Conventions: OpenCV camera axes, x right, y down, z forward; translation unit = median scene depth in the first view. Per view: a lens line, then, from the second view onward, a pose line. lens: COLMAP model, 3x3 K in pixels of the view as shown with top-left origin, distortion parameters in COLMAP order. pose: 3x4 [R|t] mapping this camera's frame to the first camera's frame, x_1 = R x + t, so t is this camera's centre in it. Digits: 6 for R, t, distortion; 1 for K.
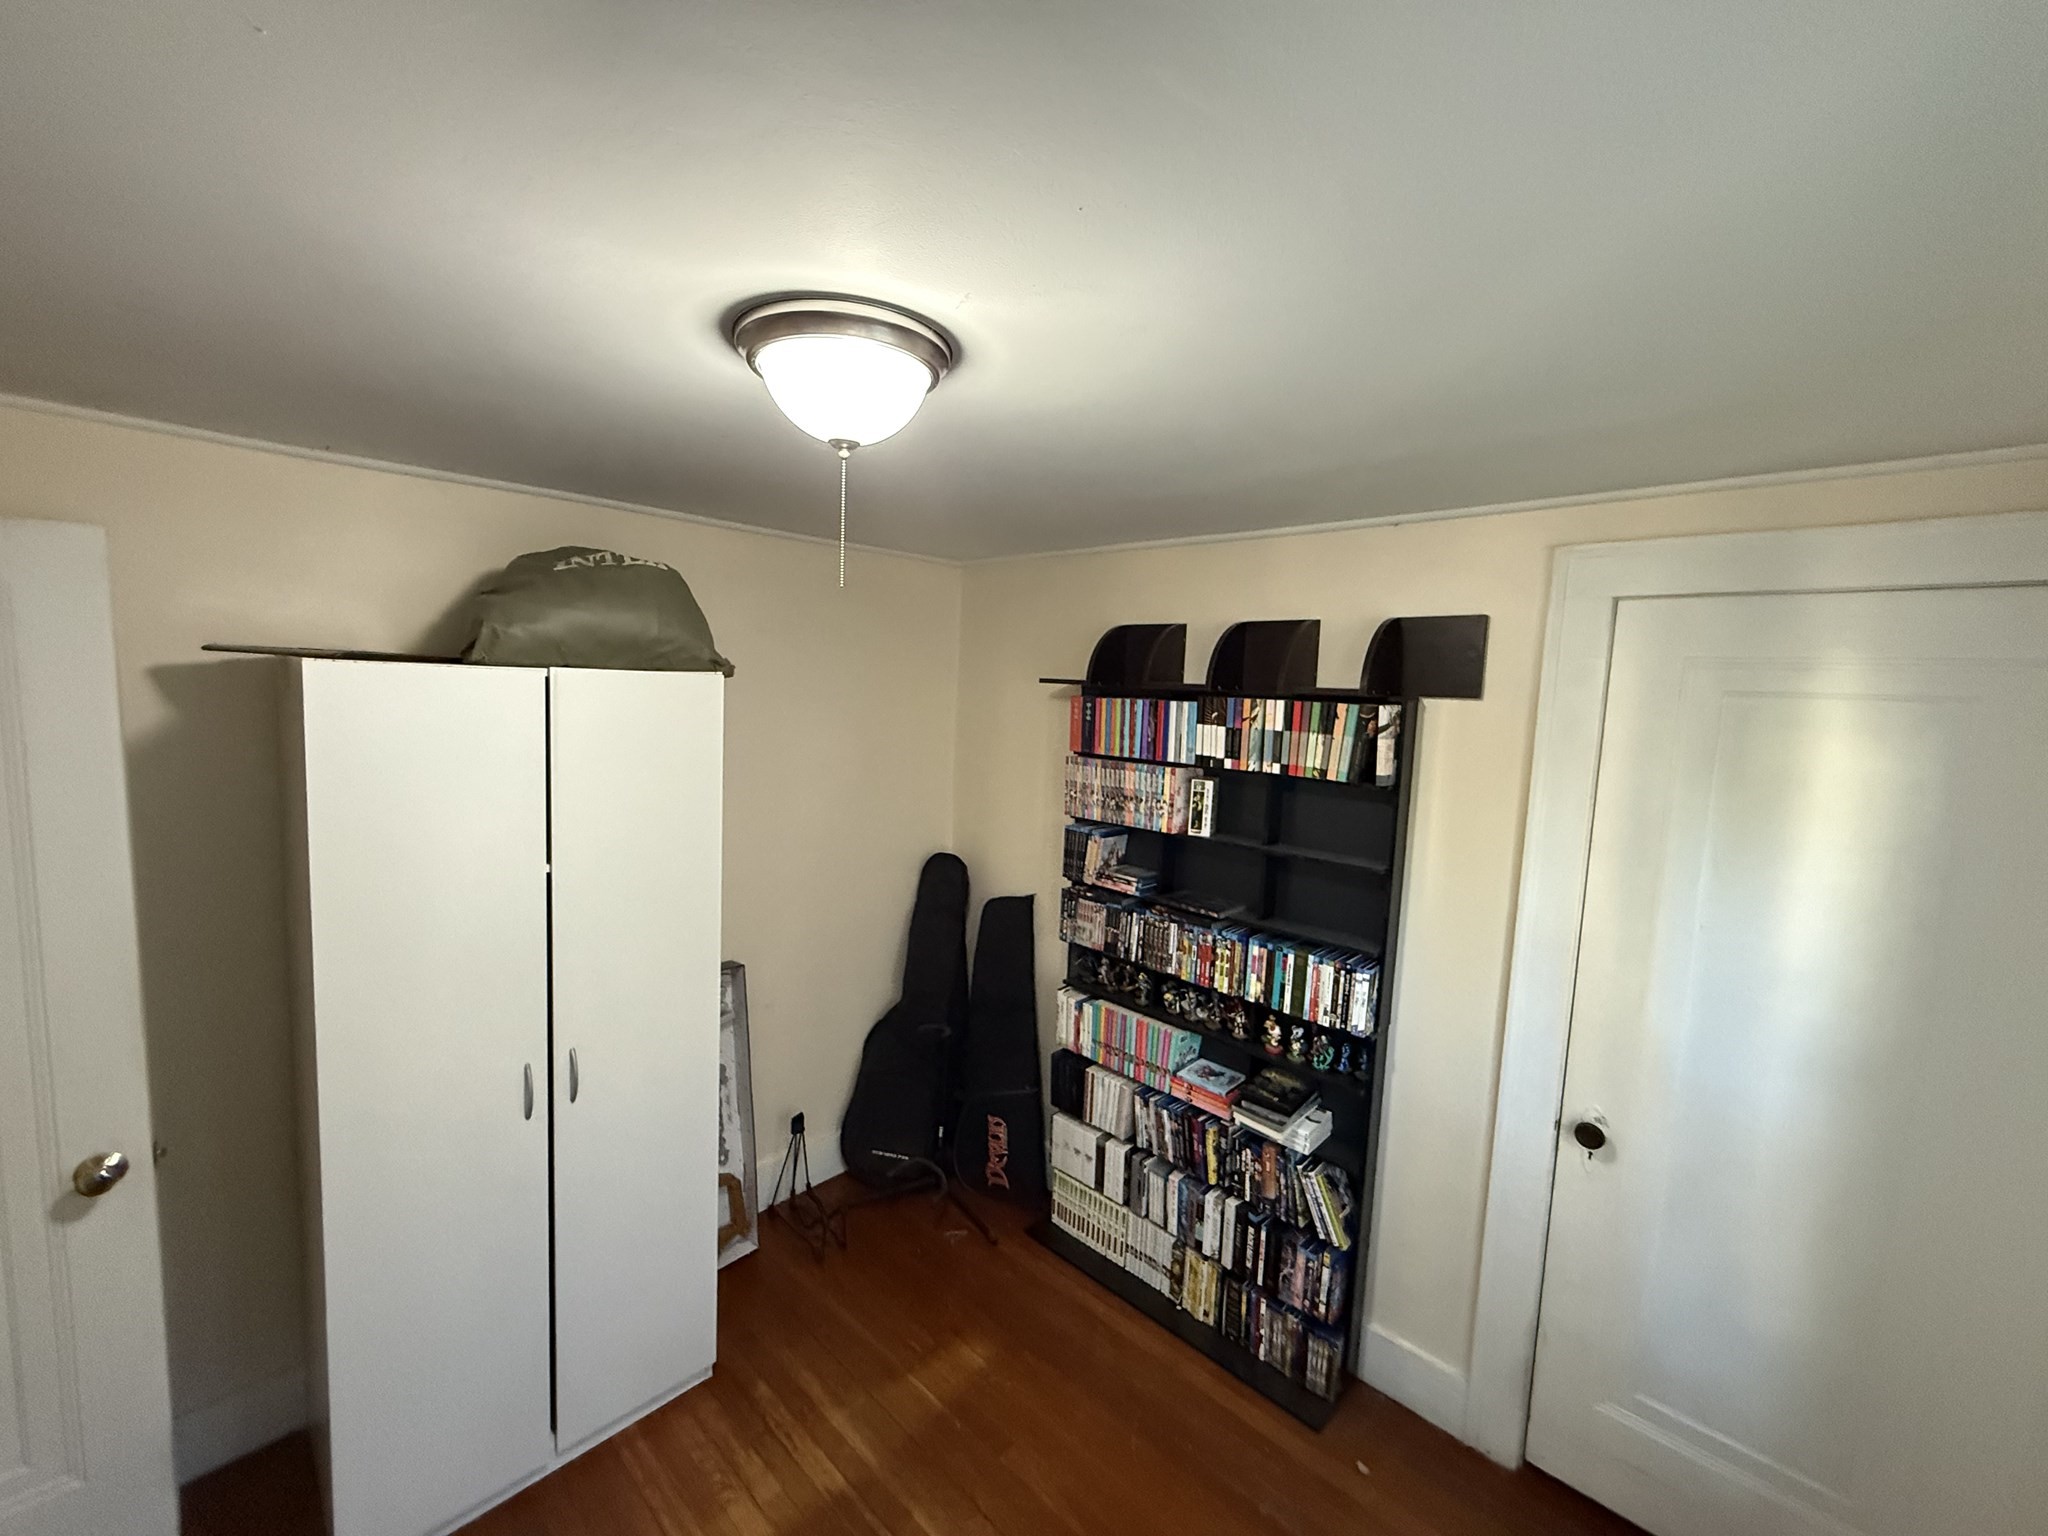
lens RADIAL K [[816.5, 0, 1015.7], [0, 816.5, 771.6], [0, 0, 1]] dist [0.000289, -0.000155]
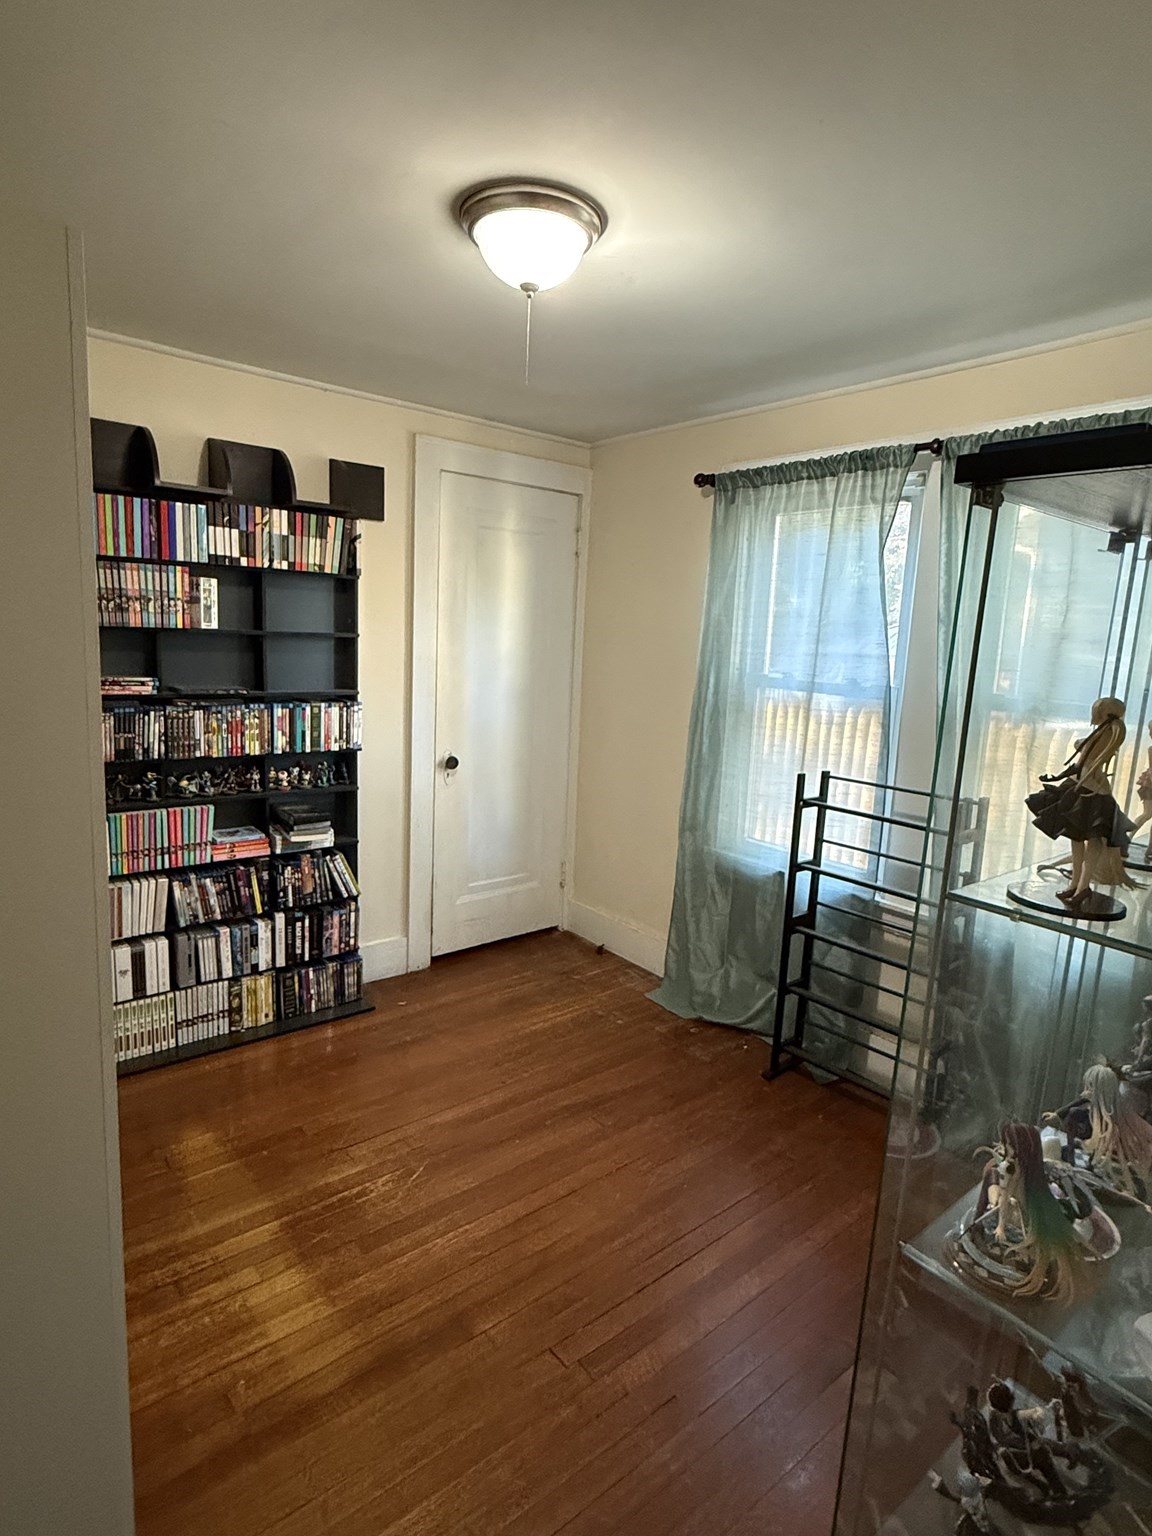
lens RADIAL K [[818.3, 0, 576.0], [0, 818.3, 768.0], [0, 0, 1]] dist [0.002677, 0.000133]
pose [[0.124729, -0.196508, 0.972537, -0.909043], [0.069562, 0.979511, 0.188995, 0.093872], [-0.989749, 0.044079, 0.135843, 0.366611]]
